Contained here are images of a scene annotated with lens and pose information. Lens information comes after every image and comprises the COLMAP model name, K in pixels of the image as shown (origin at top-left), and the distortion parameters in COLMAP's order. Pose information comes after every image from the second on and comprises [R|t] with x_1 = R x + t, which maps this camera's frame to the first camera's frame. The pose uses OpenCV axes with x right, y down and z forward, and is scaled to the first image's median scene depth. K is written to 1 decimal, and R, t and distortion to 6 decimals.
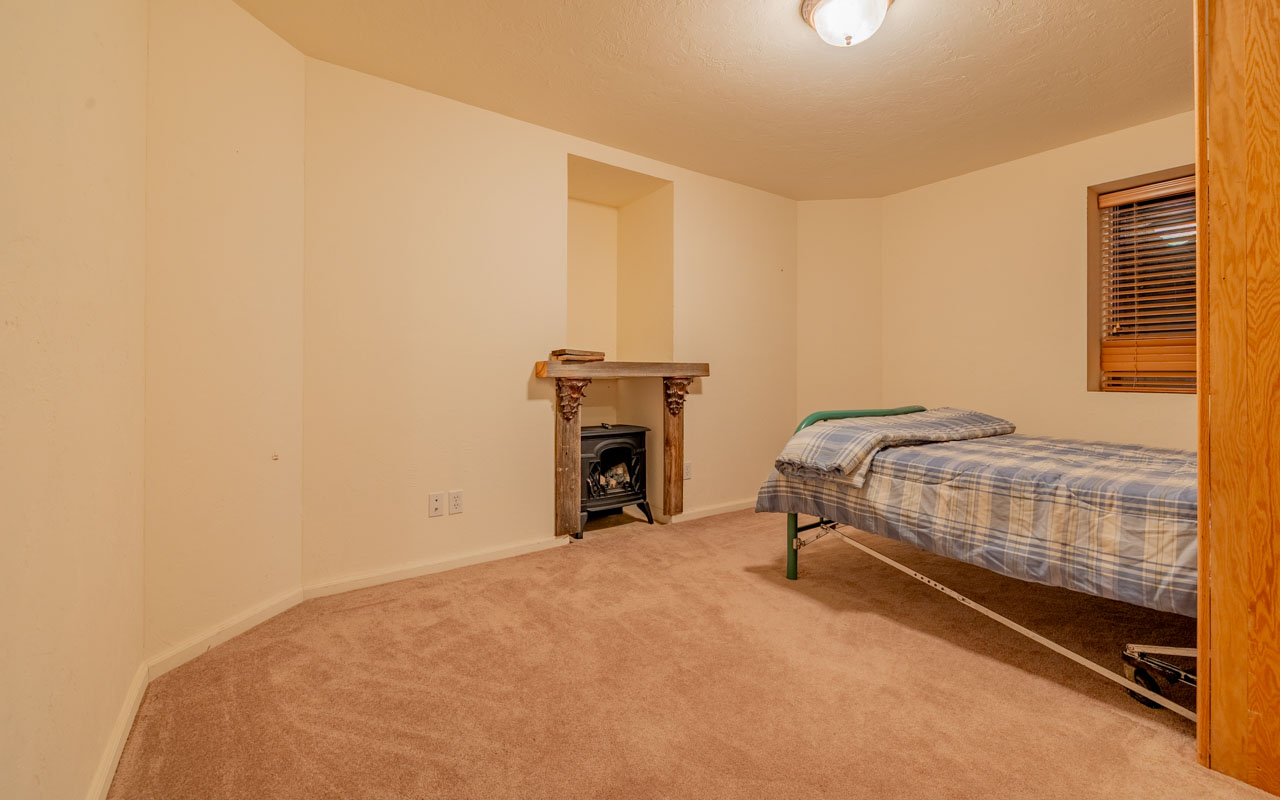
lens RADIAL K [[542.6, 0, 641.8], [0, 542.6, 373.4], [0, 0, 1]] dist [-0.003154, -0.000144]
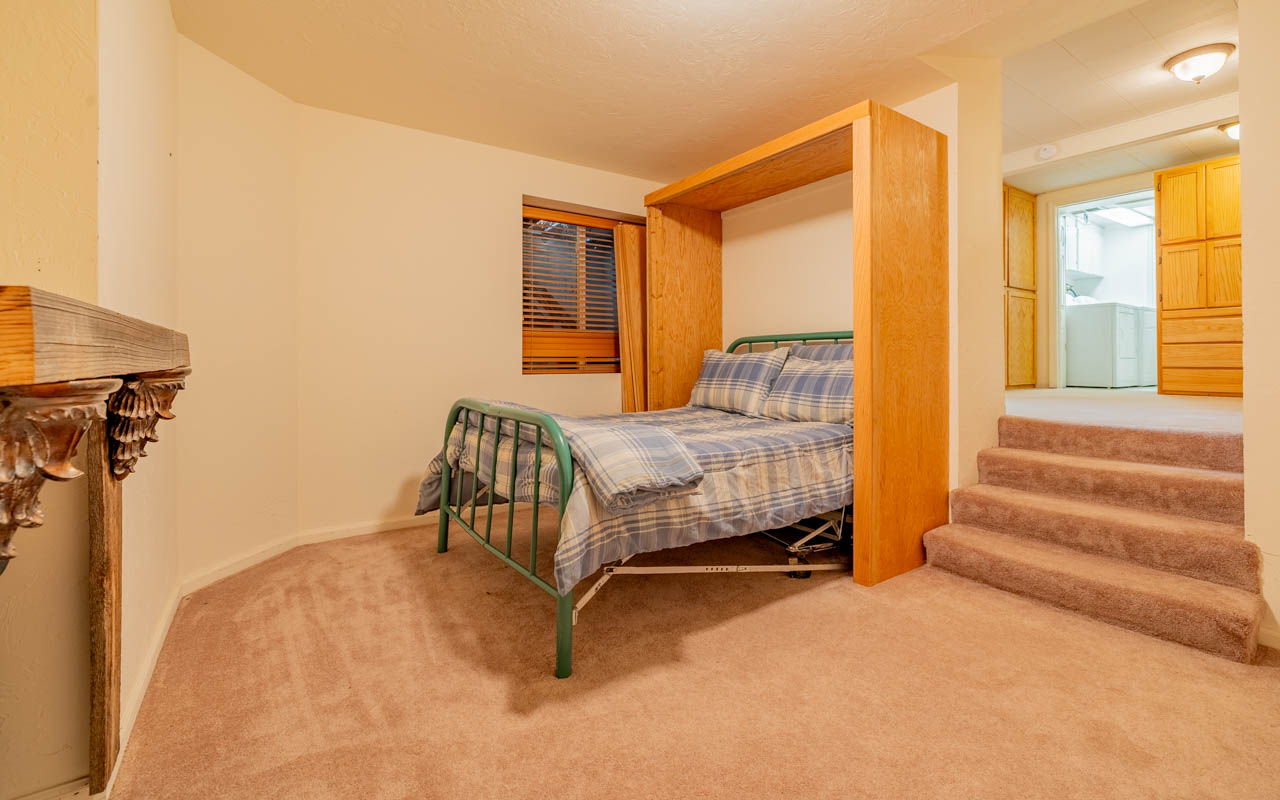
lens RADIAL K [[536.7, 0, 638.6], [0, 536.7, 354.9], [0, 0, 1]] dist [-0.001743, 0.000028]
pose [[0.025400, 0.006693, 0.999655, -0.471405], [0.000029, 0.999978, -0.006696, -0.001135], [-0.999677, 0.000199, 0.025399, 1.150102]]
